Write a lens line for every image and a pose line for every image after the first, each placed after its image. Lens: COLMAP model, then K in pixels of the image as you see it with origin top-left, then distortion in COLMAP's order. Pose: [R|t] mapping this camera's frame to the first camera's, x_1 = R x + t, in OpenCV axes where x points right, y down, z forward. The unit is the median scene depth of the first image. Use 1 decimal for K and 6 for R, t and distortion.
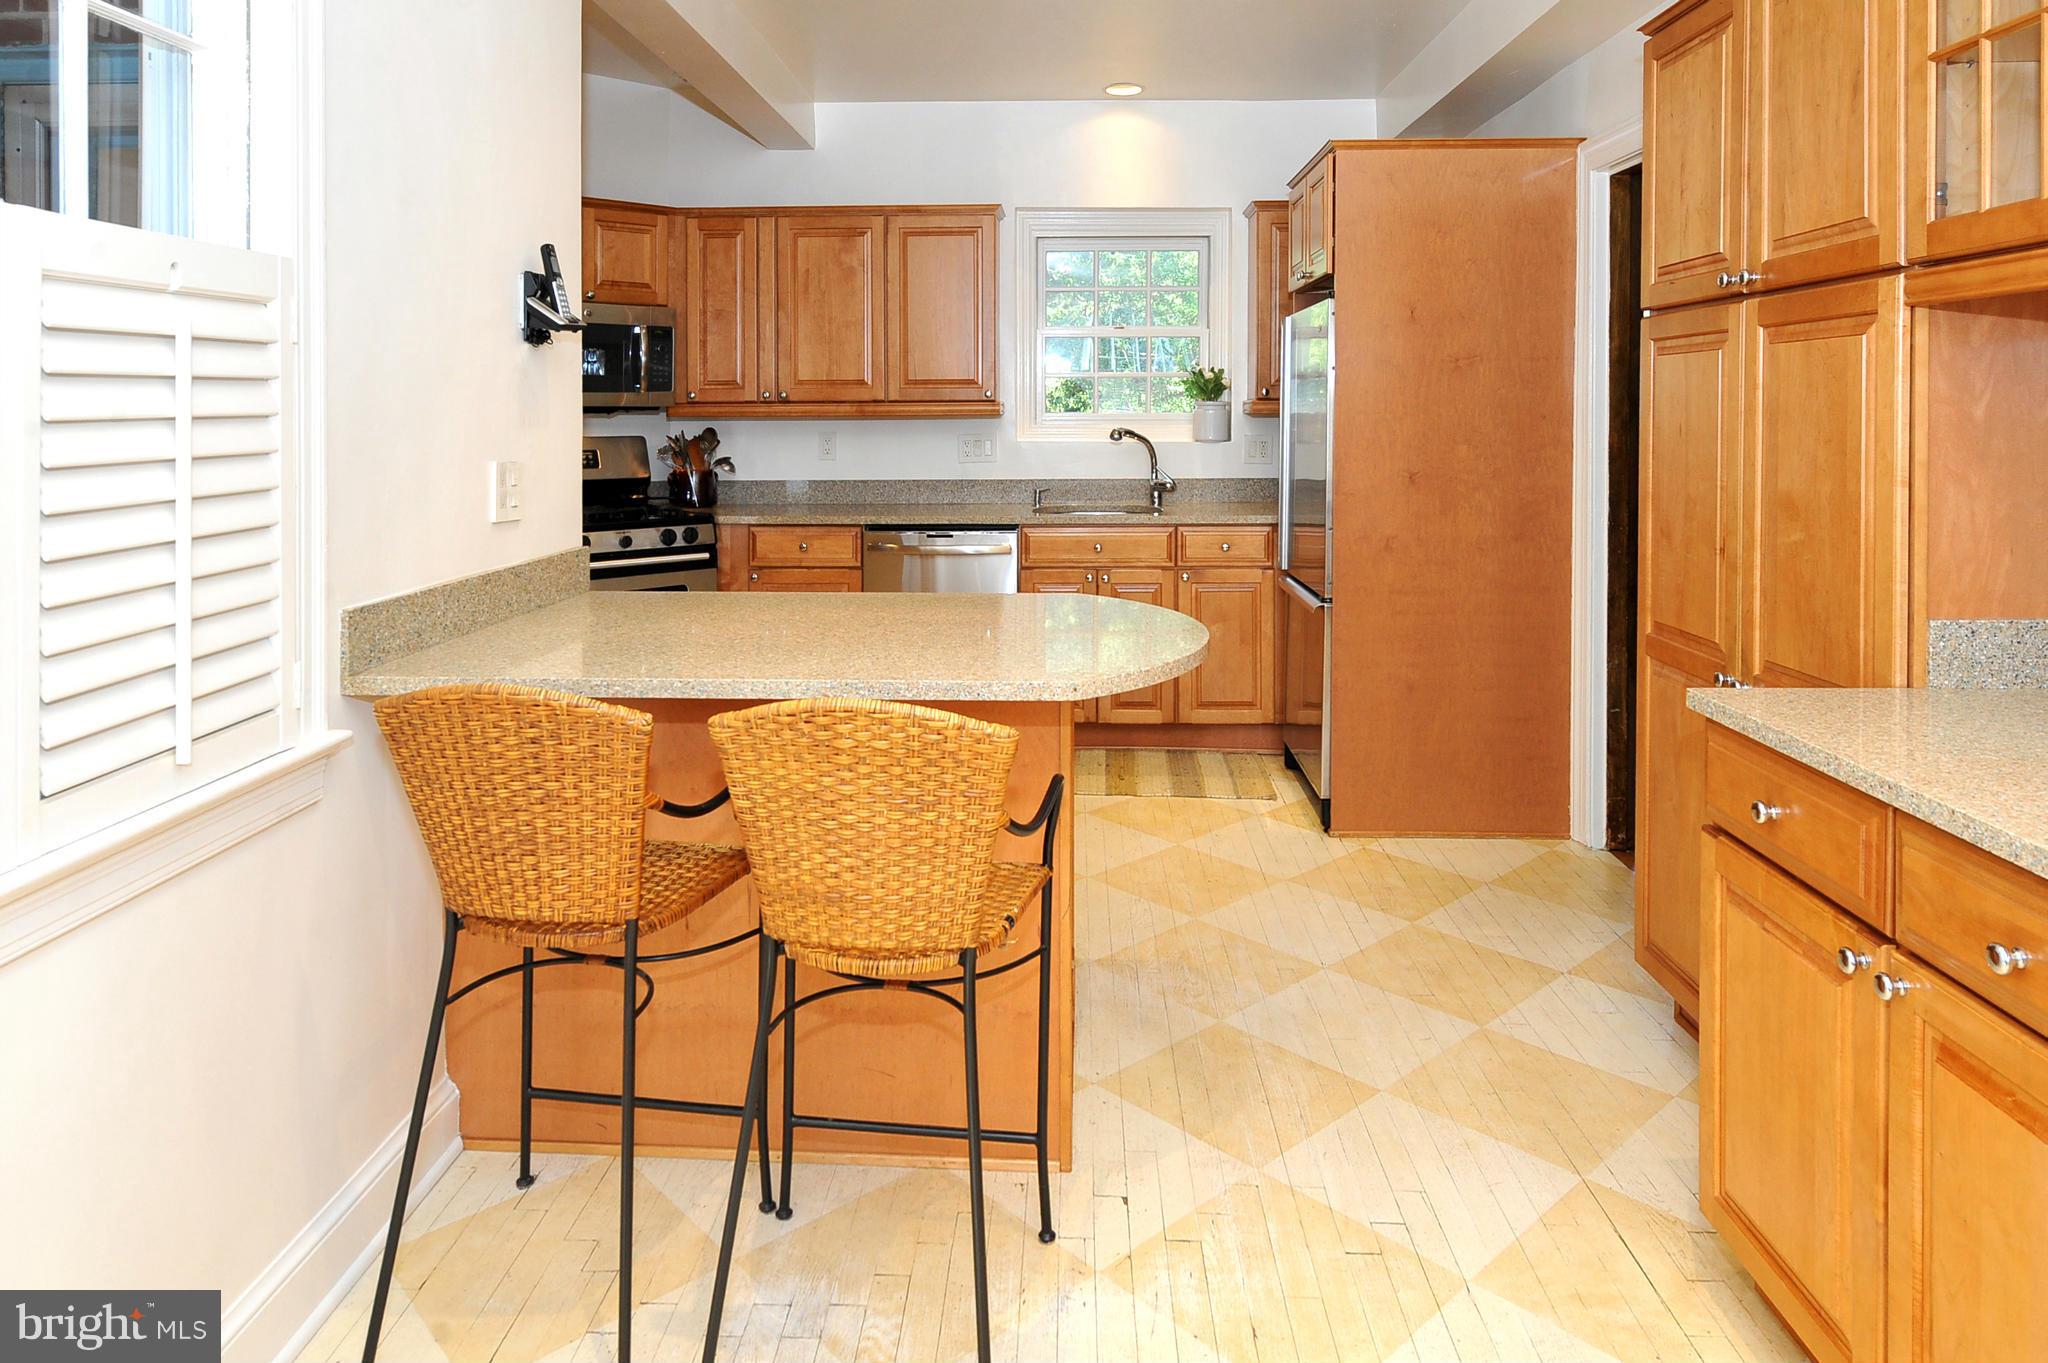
lens RADIAL K [[1430.0, 0, 1024.2], [0, 1430.0, 628.9], [0, 0, 1]] dist [-0.002805, -0.001570]
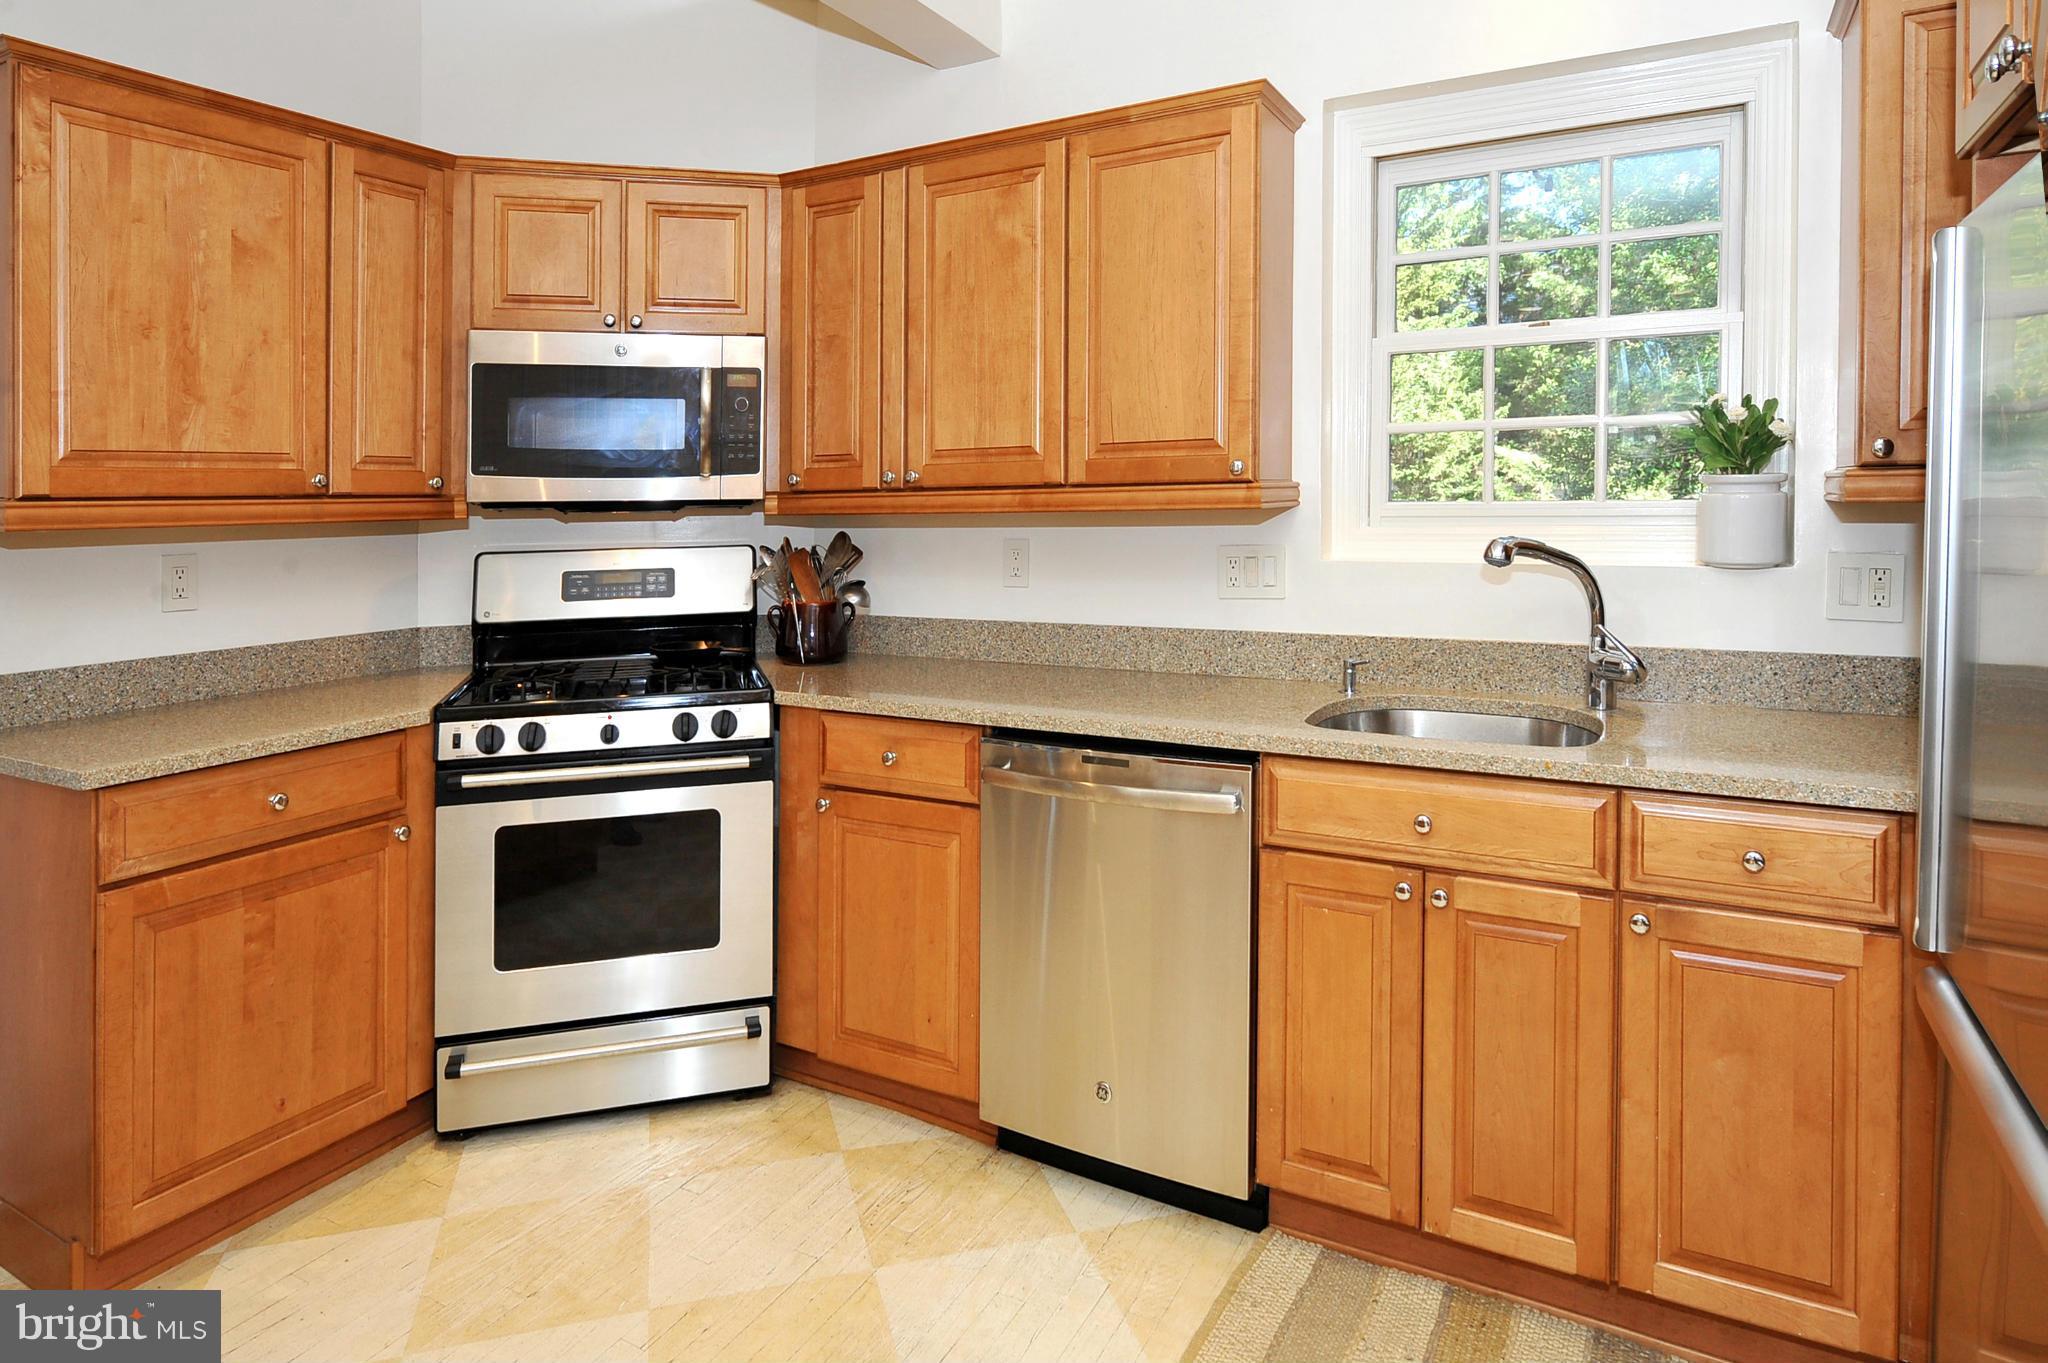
lens RADIAL K [[1430.0, 0, 1024.2], [0, 1430.0, 628.9], [0, 0, 1]] dist [-0.002805, -0.001570]
pose [[0.925753, 0.023056, -0.377426, 0.092356], [-0.043538, 0.998000, -0.045825, -0.082471], [0.375615, 0.058855, 0.924905, 0.516360]]
